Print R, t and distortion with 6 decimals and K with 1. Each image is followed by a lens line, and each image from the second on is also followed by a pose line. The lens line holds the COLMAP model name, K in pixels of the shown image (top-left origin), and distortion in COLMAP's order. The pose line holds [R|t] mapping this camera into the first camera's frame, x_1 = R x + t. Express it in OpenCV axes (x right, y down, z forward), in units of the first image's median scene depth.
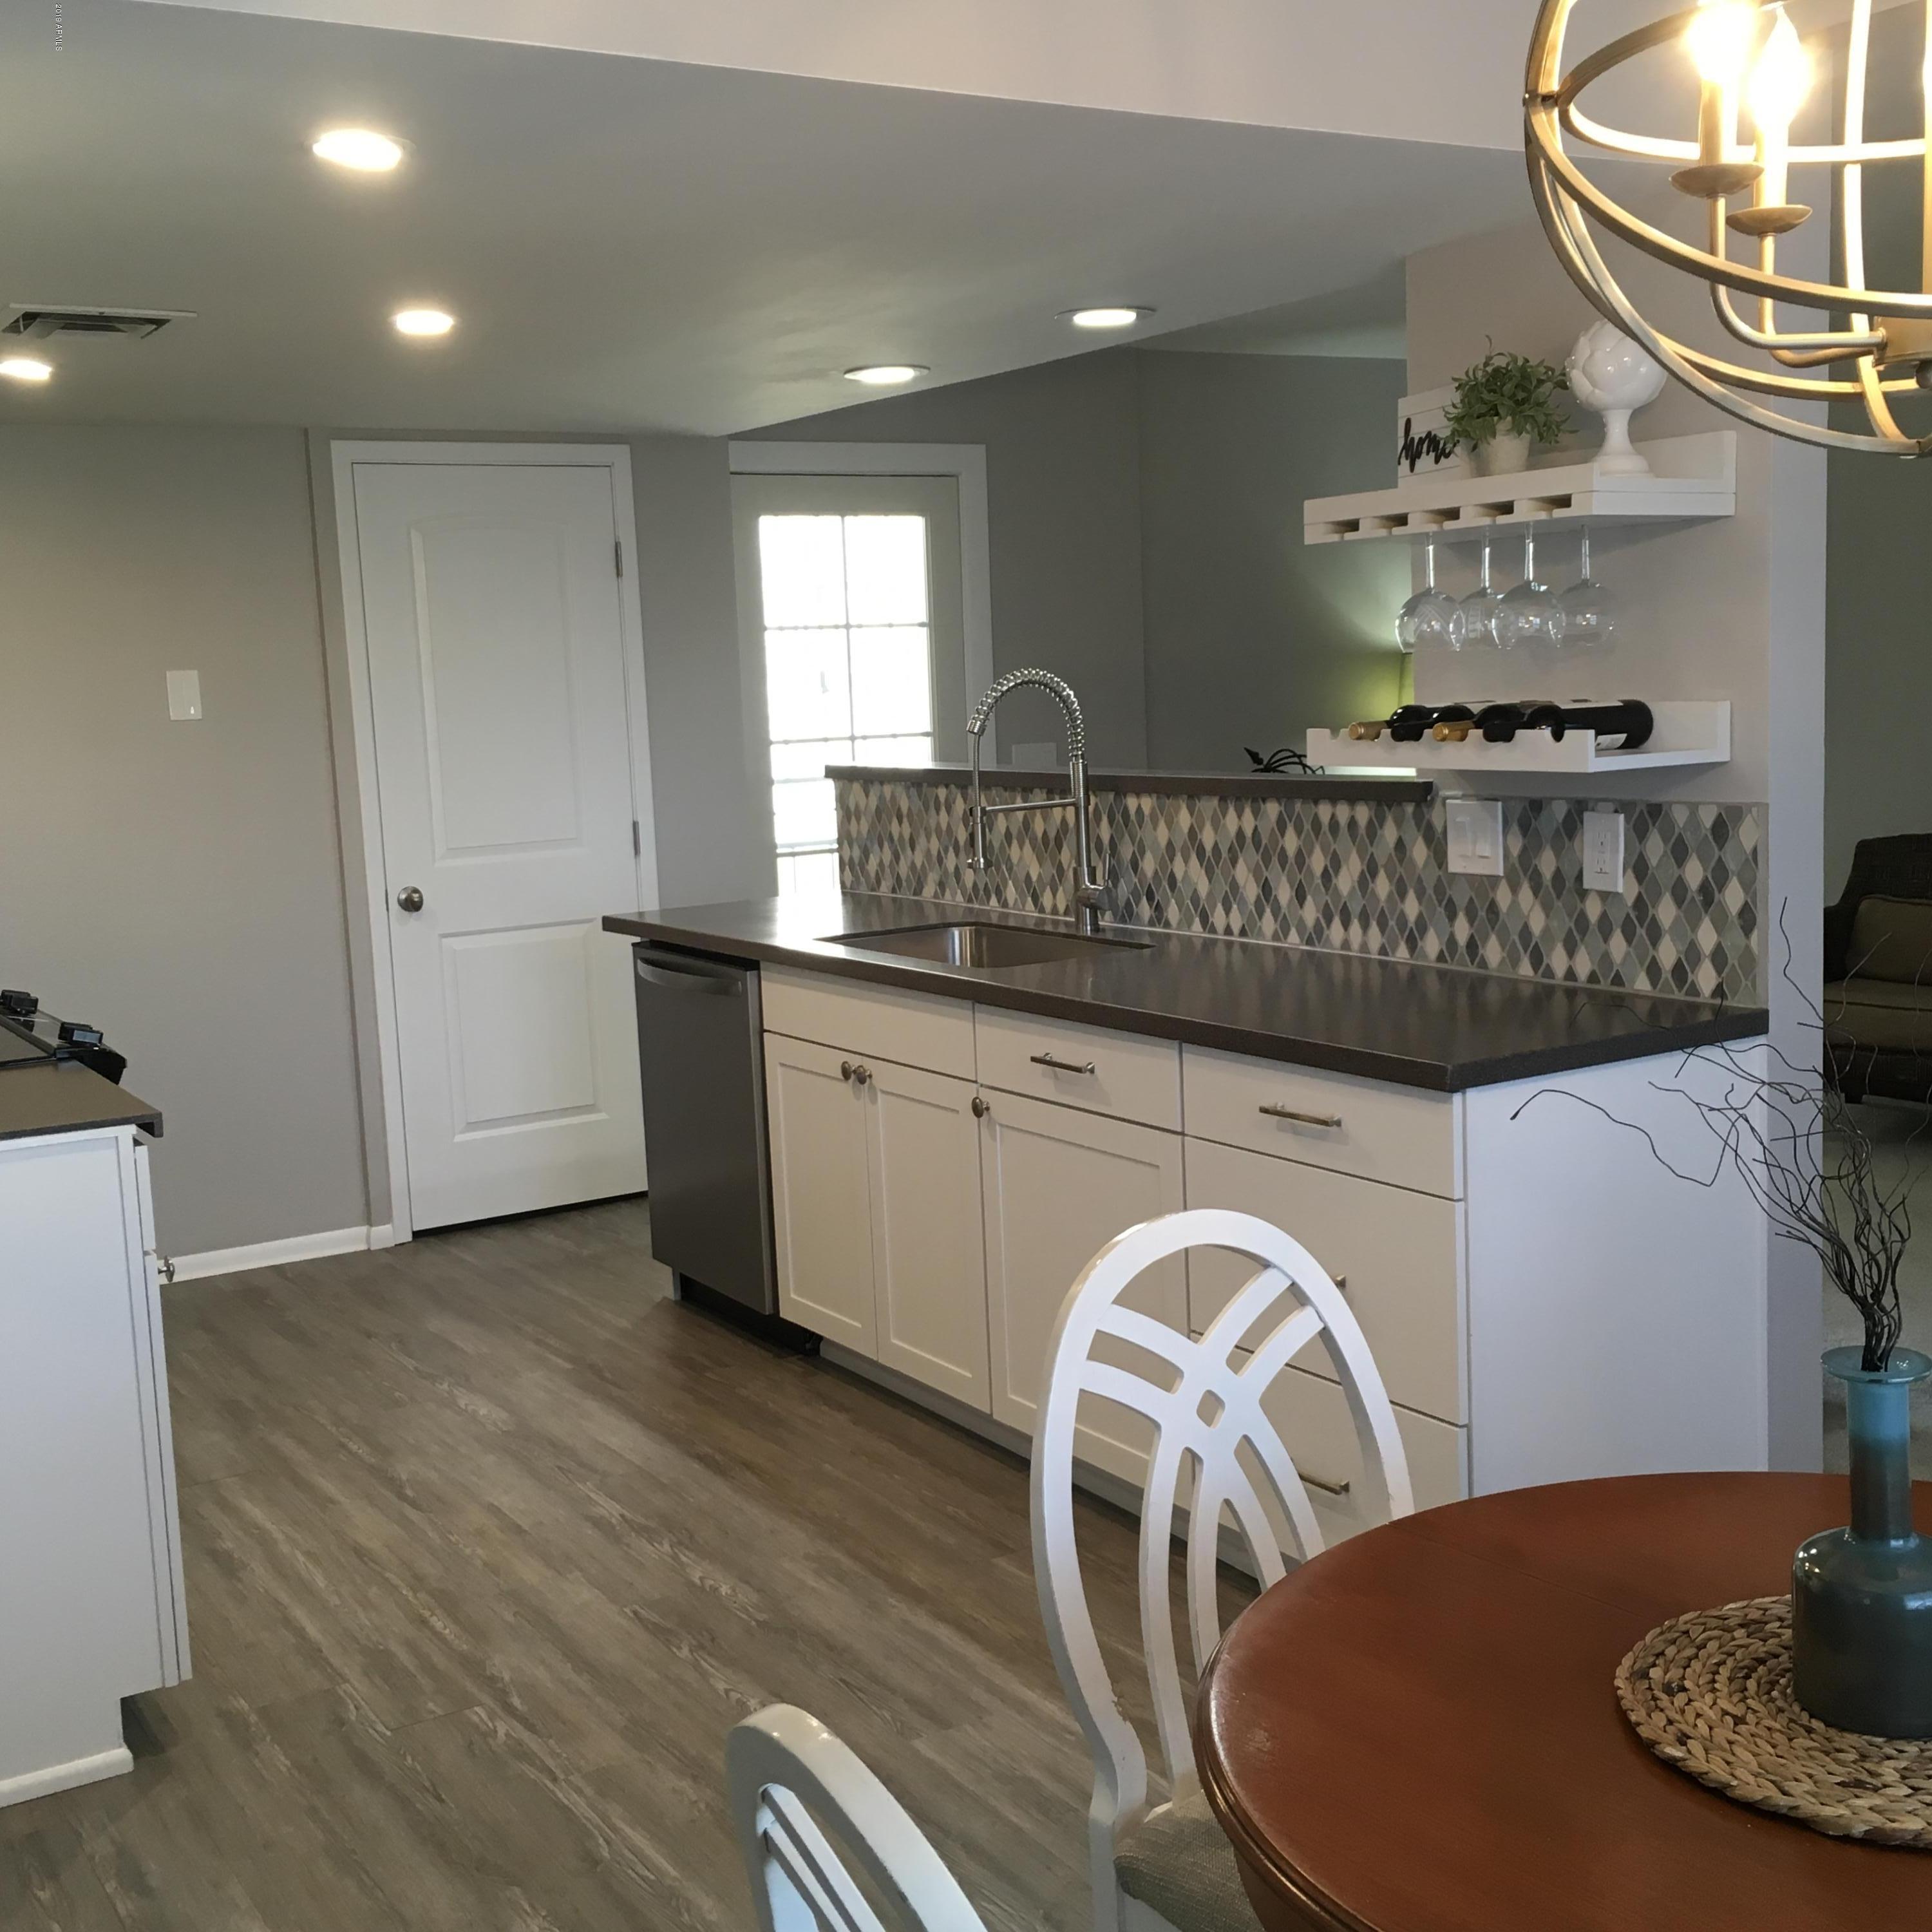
lens RADIAL K [[2316.9, 0, 966.0], [0, 2316.9, 966.0], [0, 0, 1]] dist [0.008178, 0.006941]
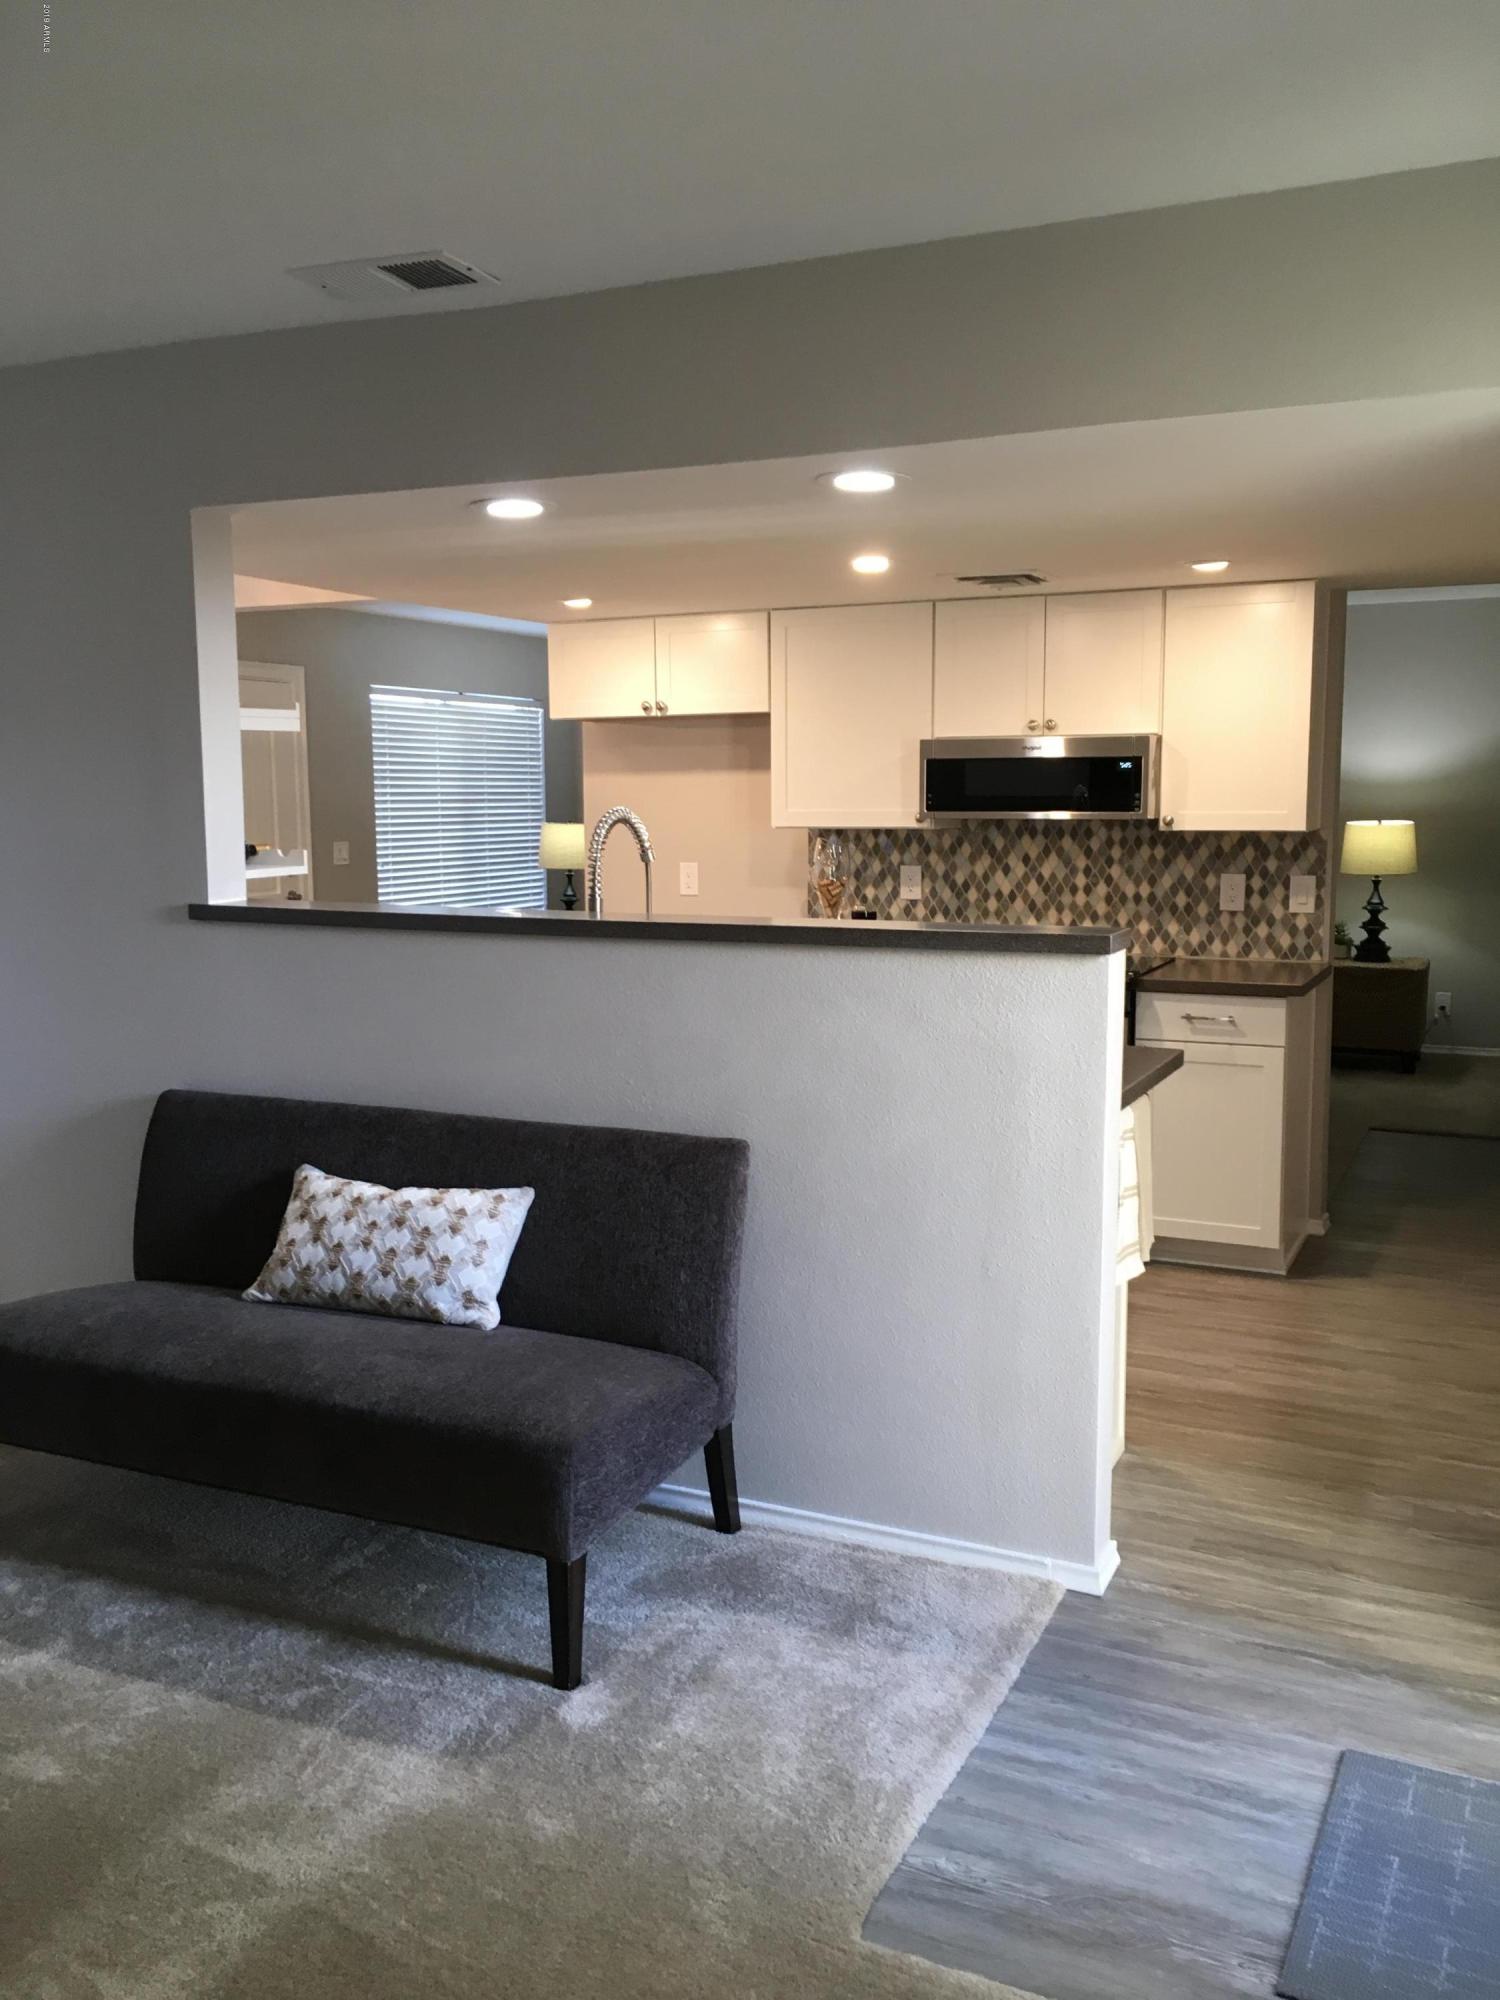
lens RADIAL K [[1695.3, 0, 750.0], [0, 1695.3, 1000.0], [0, 0, 1]] dist [0.086180, -0.113017]
pose [[0.838113, -0.032626, 0.544520, -0.859556], [0.043278, 0.999040, -0.006754, 0.020253], [-0.543777, 0.029226, 0.838721, 0.045513]]
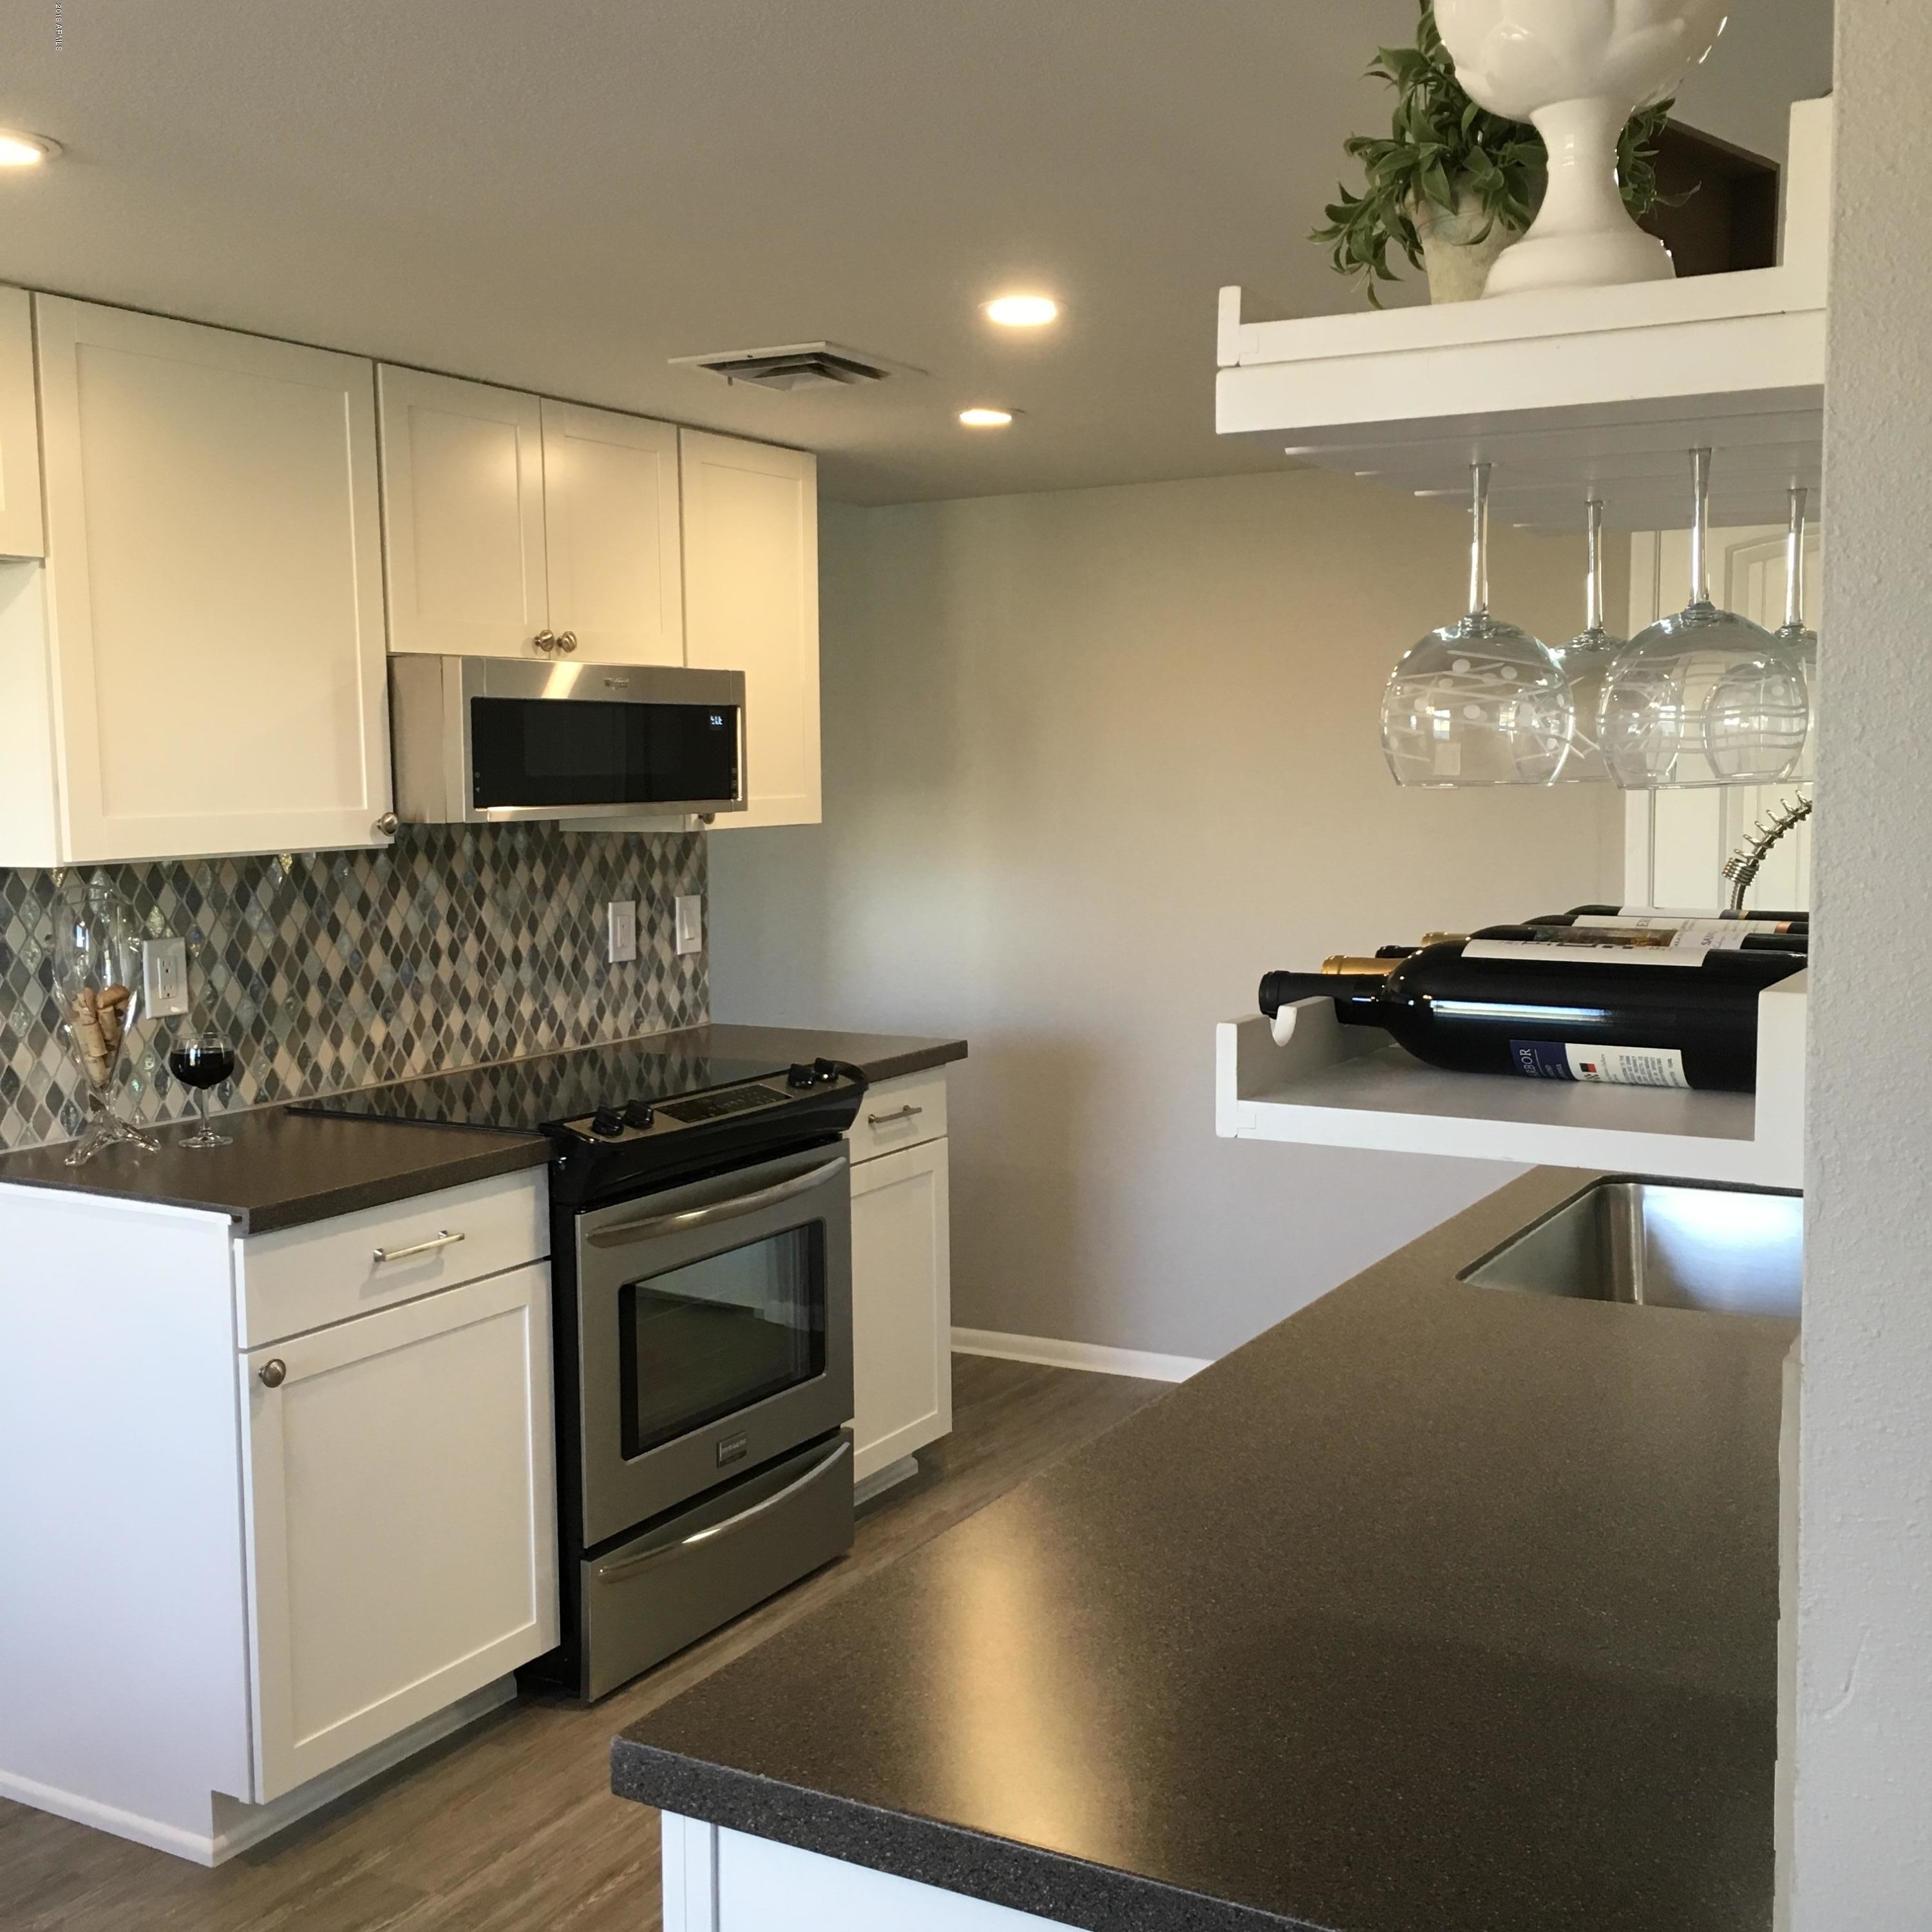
lens RADIAL K [[2189.7, 0, 966.0], [0, 2189.7, 966.0], [0, 0, 1]] dist [0.049617, -0.026396]
pose [[-0.479239, -0.039097, 0.876813, -0.818061], [0.145398, 0.981667, 0.123242, -0.140829], [-0.865558, 0.186549, -0.464768, 1.267088]]
